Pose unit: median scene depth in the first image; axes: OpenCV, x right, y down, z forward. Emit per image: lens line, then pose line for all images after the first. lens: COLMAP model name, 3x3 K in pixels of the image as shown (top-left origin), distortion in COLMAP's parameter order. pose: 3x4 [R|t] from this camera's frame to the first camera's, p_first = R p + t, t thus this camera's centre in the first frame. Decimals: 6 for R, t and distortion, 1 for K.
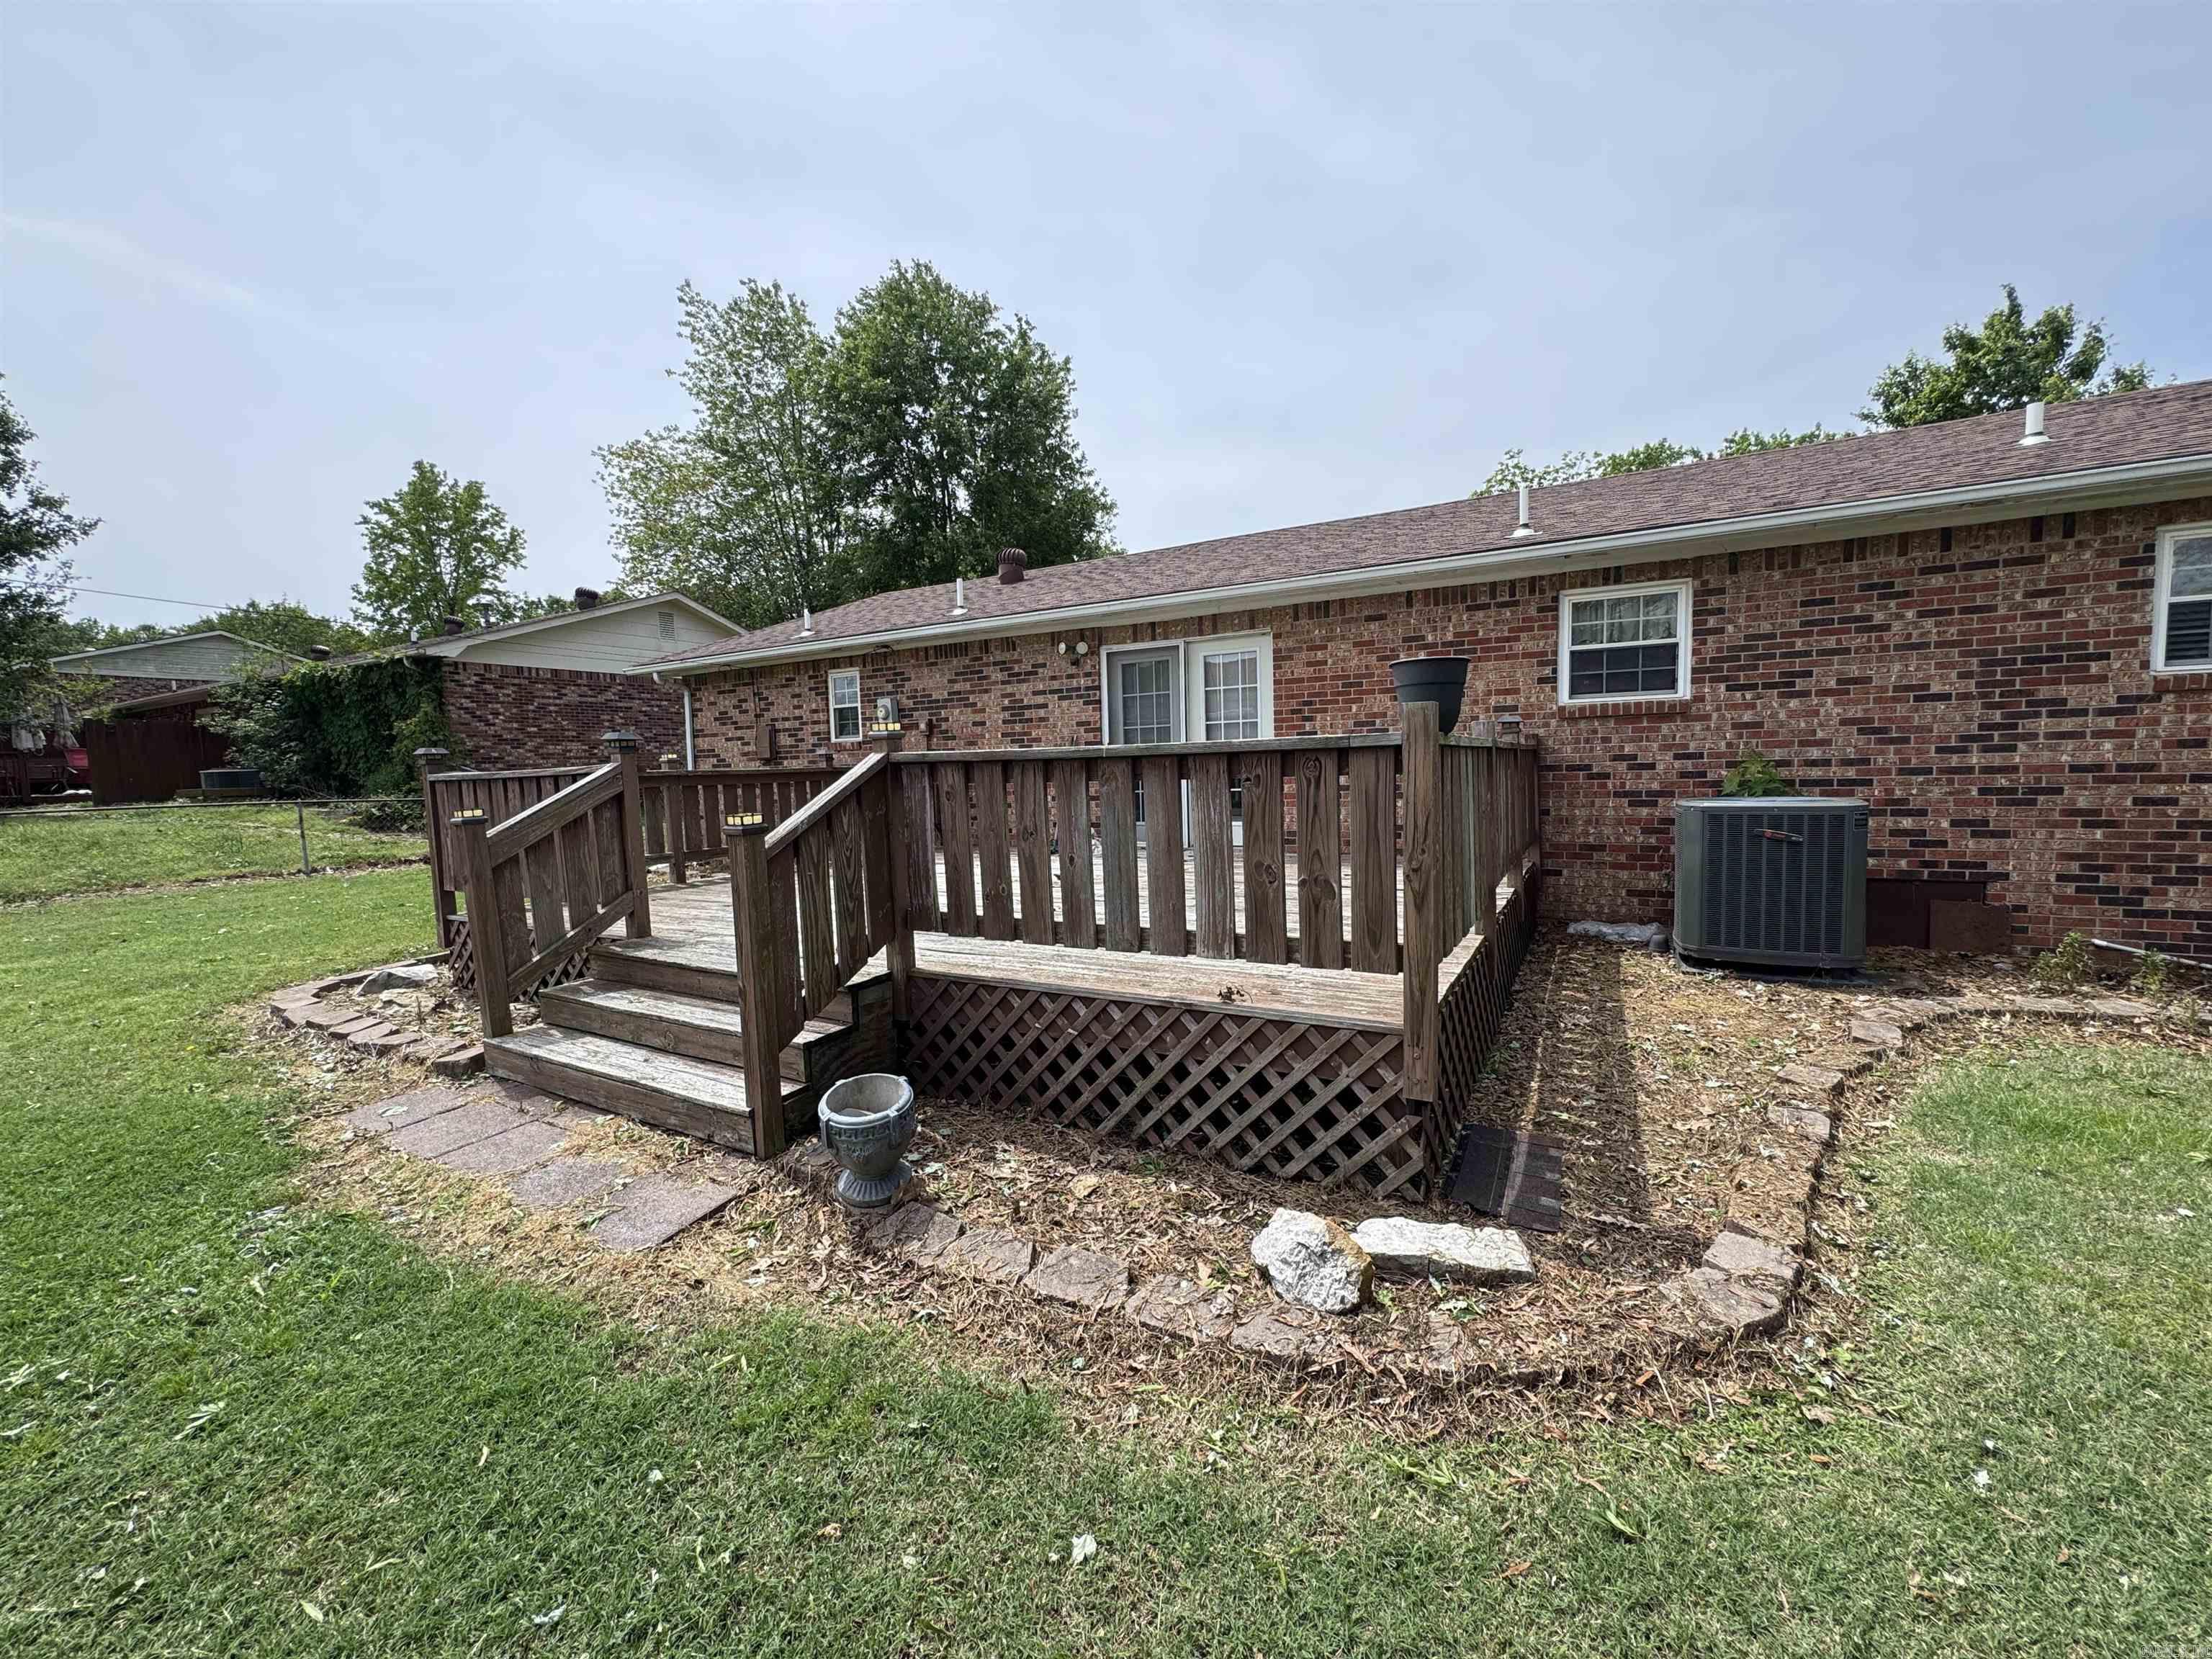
lens RADIAL K [[872.7, 0, 1102.3], [0, 872.7, 834.0], [0, 0, 1]] dist [-0.002221, 0.000218]
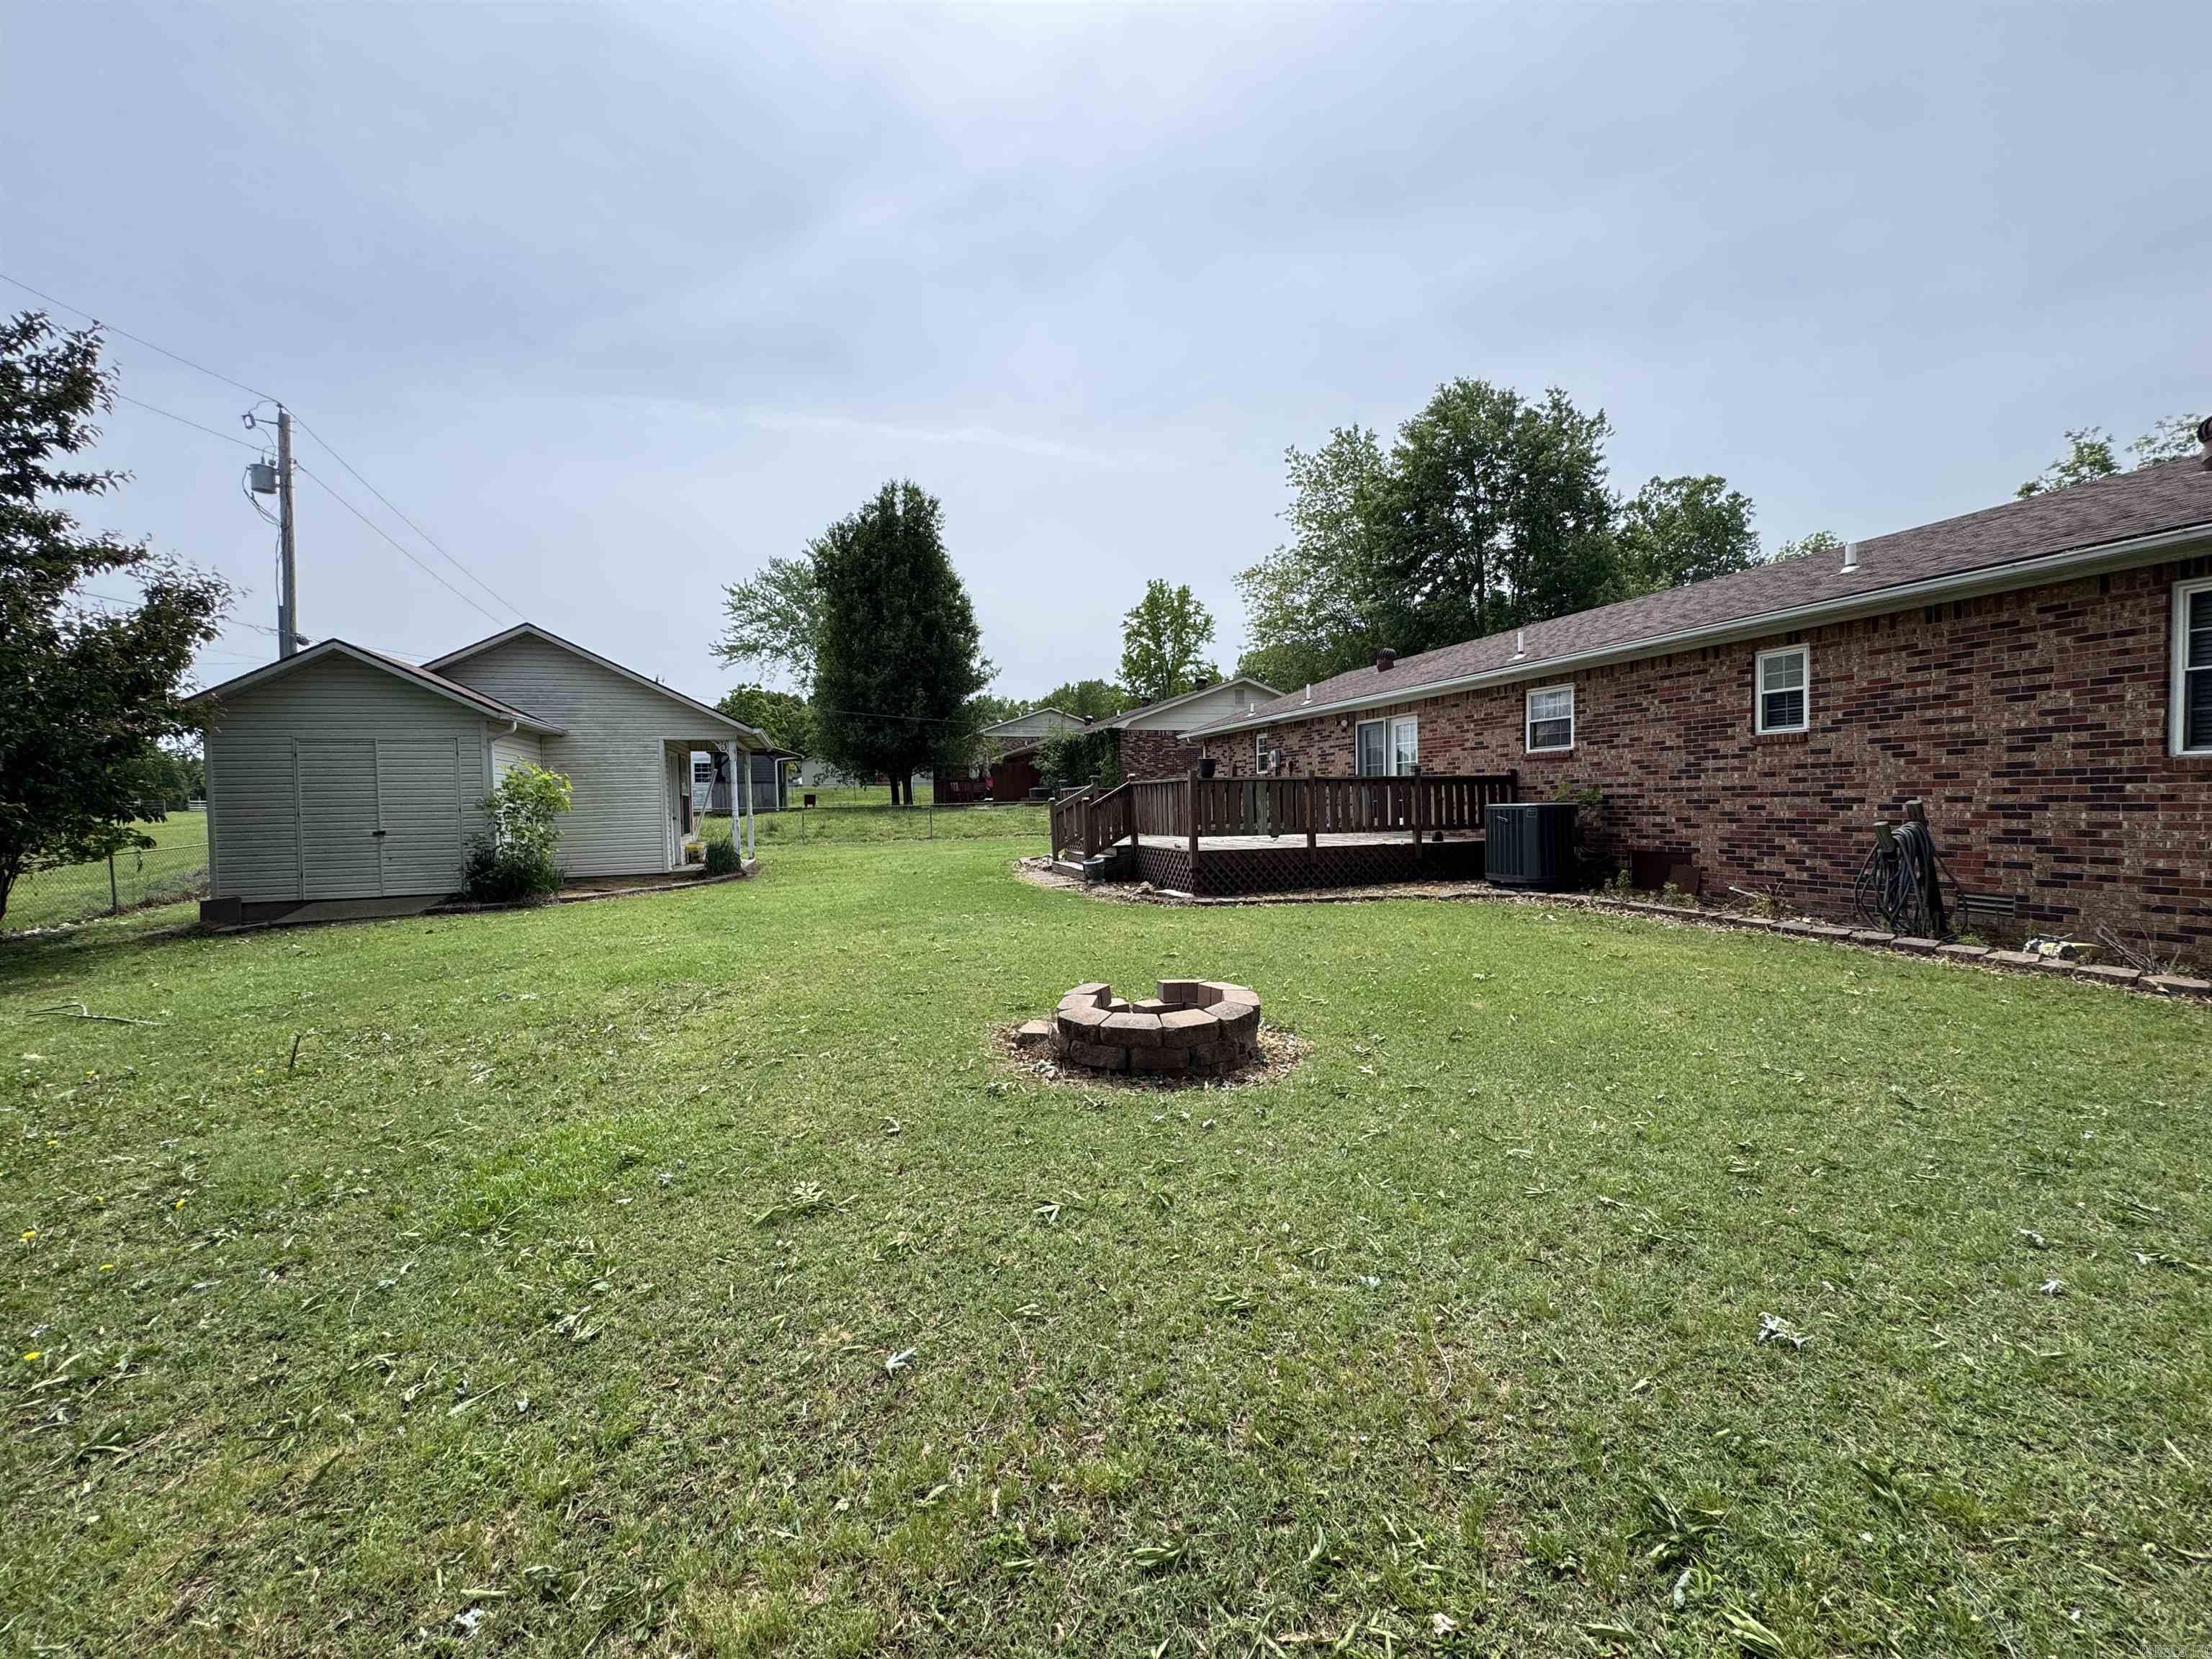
lens RADIAL K [[882.3, 0, 1103.5], [0, 882.3, 830.7], [0, 0, 1]] dist [-0.006265, 0.000386]
pose [[0.738247, 0.036059, -0.673566, 0.941693], [-0.056868, 0.998342, -0.008883, 0.064880], [0.672129, 0.044863, 0.739074, -0.772415]]
